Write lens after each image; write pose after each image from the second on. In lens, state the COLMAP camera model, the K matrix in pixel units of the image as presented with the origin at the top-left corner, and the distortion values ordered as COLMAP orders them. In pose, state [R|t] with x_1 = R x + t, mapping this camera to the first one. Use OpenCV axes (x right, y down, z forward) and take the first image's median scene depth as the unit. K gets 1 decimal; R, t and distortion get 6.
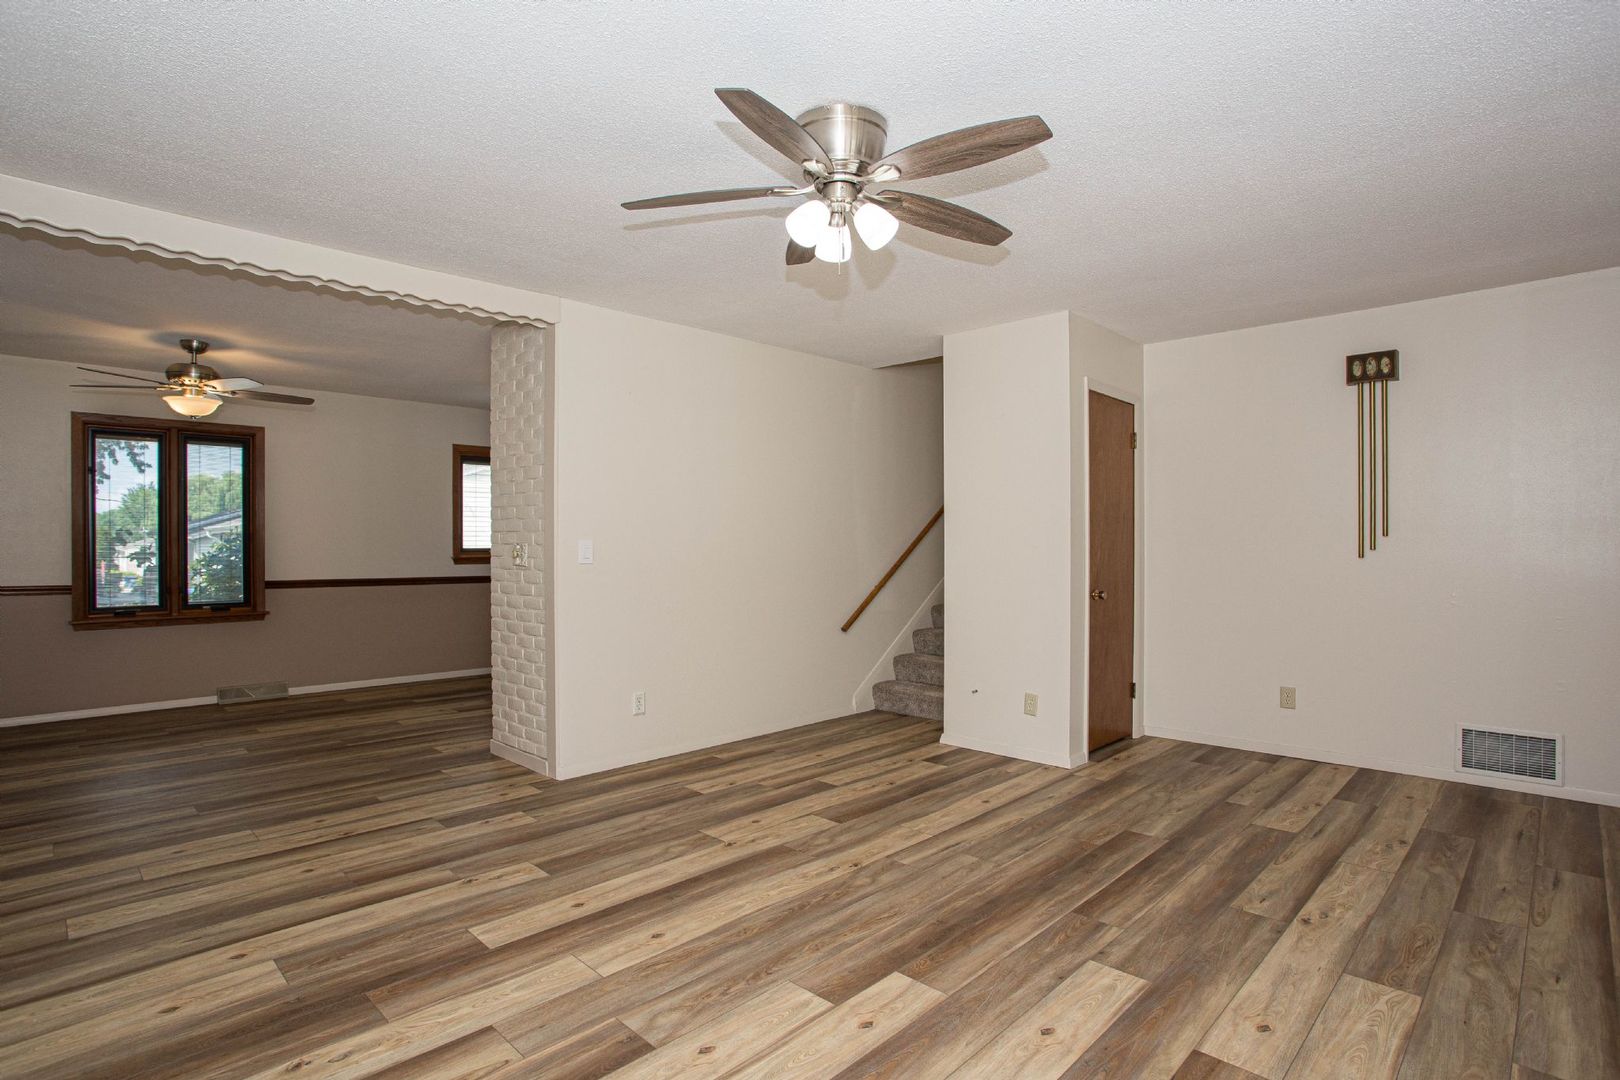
lens RADIAL K [[793.7, 0, 814.9], [0, 793.7, 558.7], [0, 0, 1]] dist [-0.079716, 0.034407]
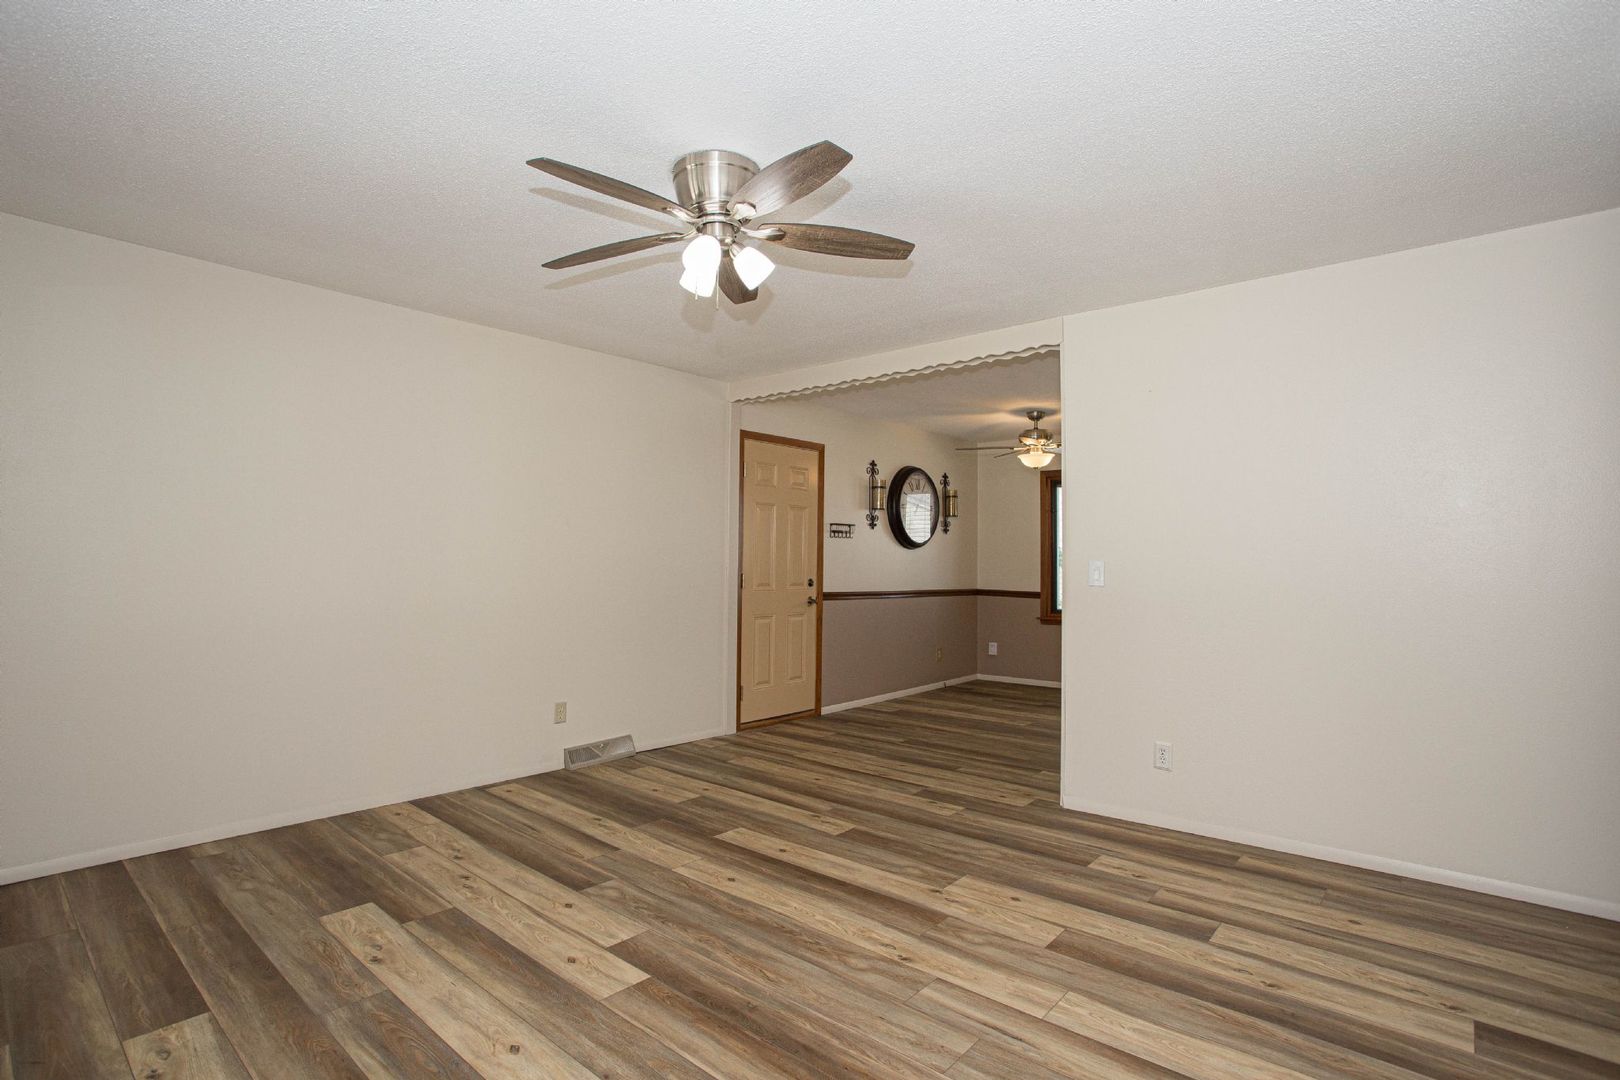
lens RADIAL K [[793.7, 0, 814.9], [0, 793.7, 558.7], [0, 0, 1]] dist [-0.079716, 0.034407]
pose [[0.068971, -0.000207, -0.997619, 0.767816], [-0.025854, 0.999664, -0.001995, -0.021257], [0.997284, 0.025930, 0.068942, 0.751768]]
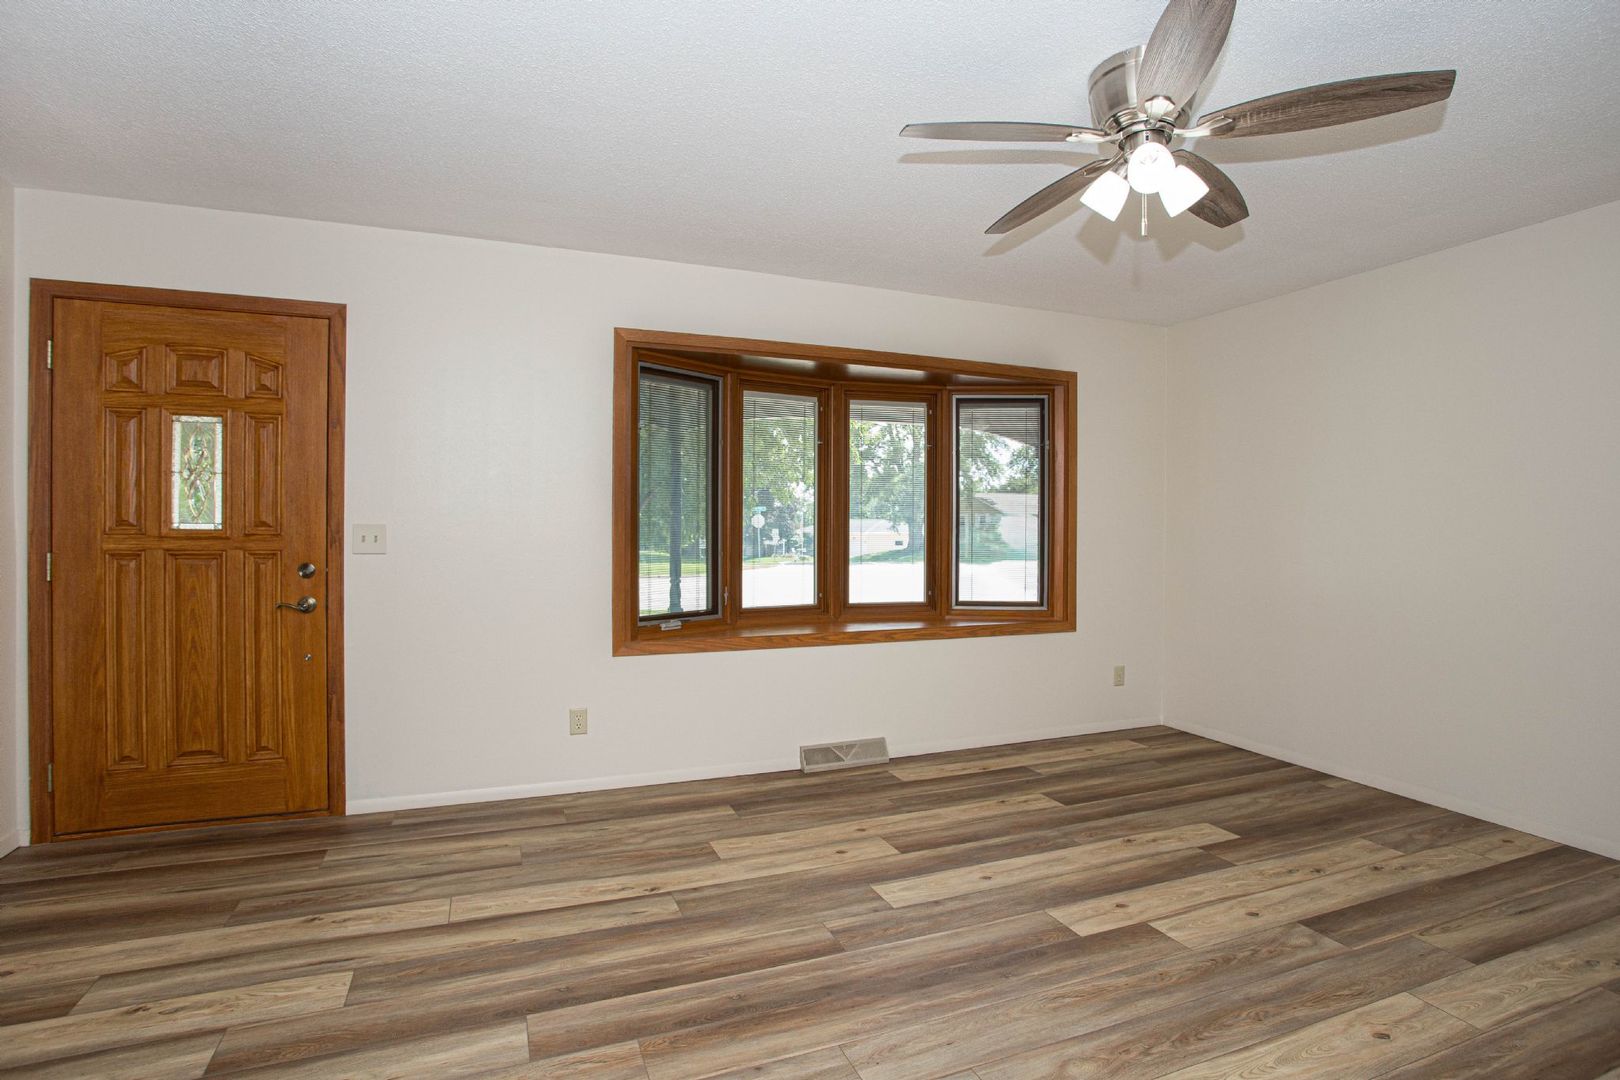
lens RADIAL K [[818.0, 0, 807.8], [0, 818.0, 500.4], [0, 0, 1]] dist [-0.075514, 0.034080]
pose [[-0.915243, 0.003981, 0.402883, 0.004570], [-0.002057, 0.999892, -0.014555, -0.029855], [-0.402898, -0.014150, -0.915136, 1.426808]]
